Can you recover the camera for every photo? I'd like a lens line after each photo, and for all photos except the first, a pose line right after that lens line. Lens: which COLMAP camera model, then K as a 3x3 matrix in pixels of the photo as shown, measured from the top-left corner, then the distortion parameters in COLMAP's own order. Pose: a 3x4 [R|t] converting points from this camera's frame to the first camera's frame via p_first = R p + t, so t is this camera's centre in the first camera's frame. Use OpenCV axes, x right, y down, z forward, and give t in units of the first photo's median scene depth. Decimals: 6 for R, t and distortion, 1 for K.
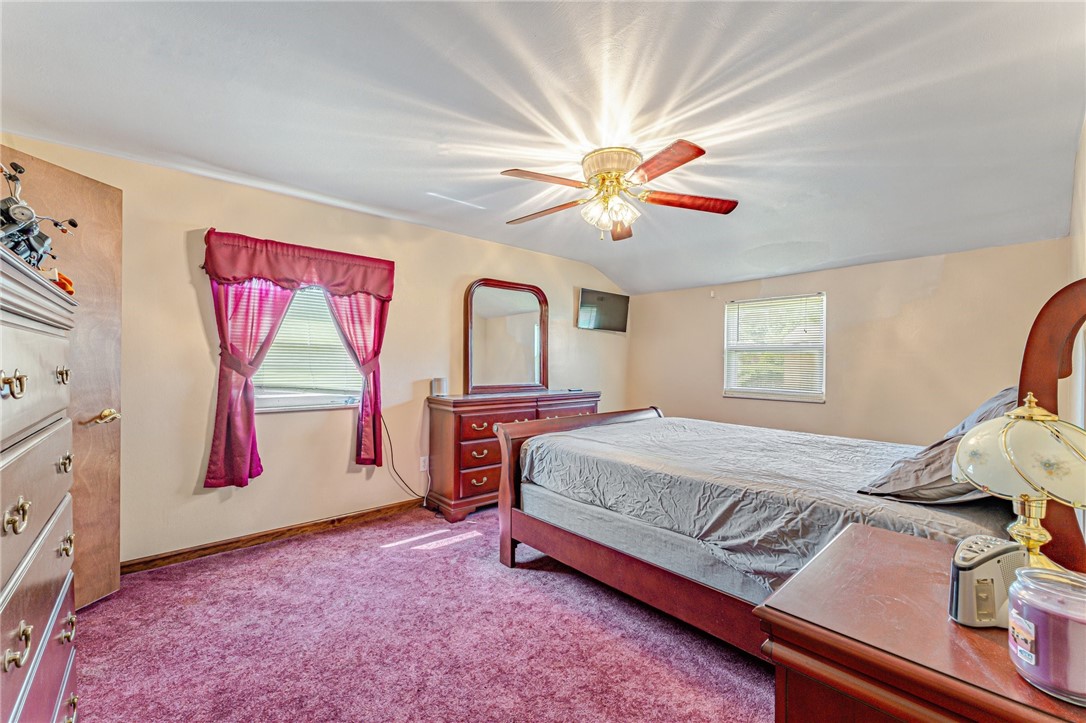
lens RADIAL K [[436.7, 0, 544.4], [0, 436.7, 369.0], [0, 0, 1]] dist [-0.005784, 0.001009]
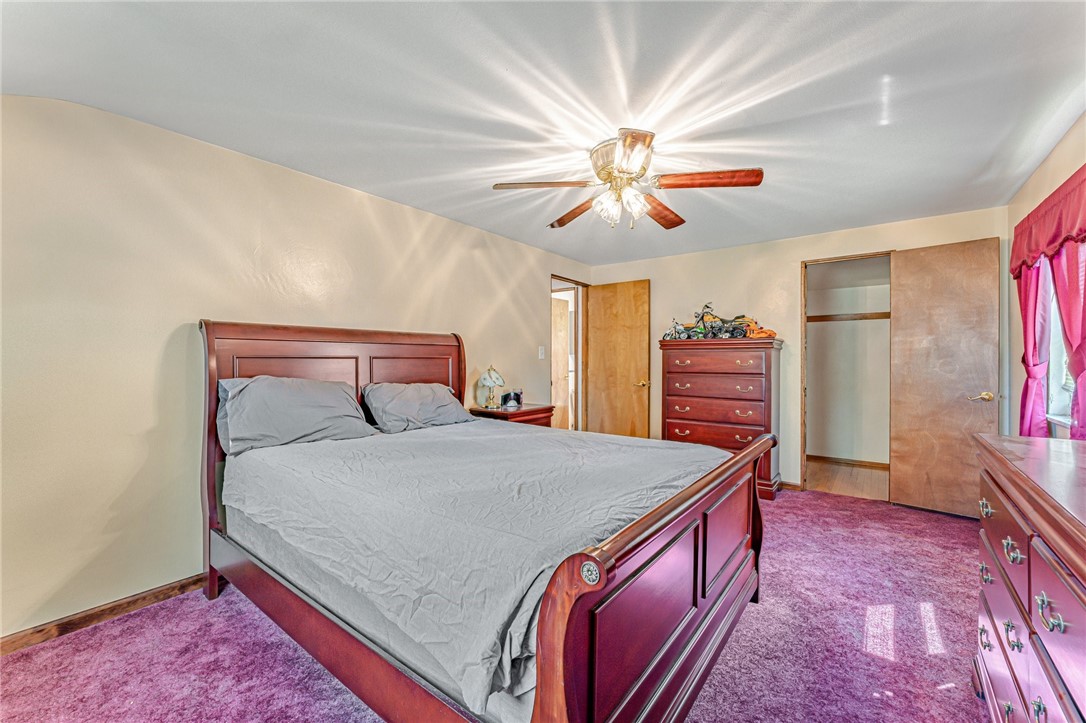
lens RADIAL K [[436.7, 0, 545.5], [0, 436.7, 365.4], [0, 0, 1]] dist [-0.005784, 0.001009]
pose [[-0.978711, 0.000739, -0.205244, 0.552528], [-0.006311, 0.999412, 0.033692, -0.030589], [0.205148, 0.034270, -0.978131, 2.042542]]
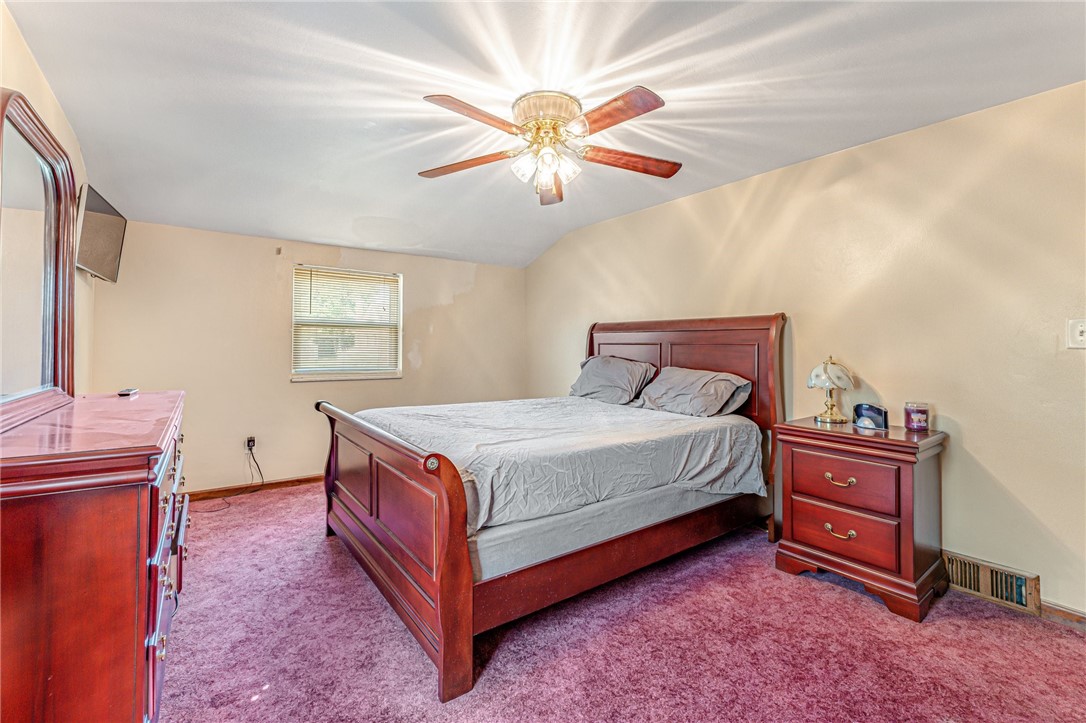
lens RADIAL K [[467.8, 0, 540.1], [0, 467.8, 341.5], [0, 0, 1]] dist [-0.002759, 0.000029]
pose [[0.101685, 0.002928, 0.994812, -0.806452], [0.008835, 0.999954, -0.003847, -0.011466], [-0.994777, 0.009180, 0.101654, 0.973915]]
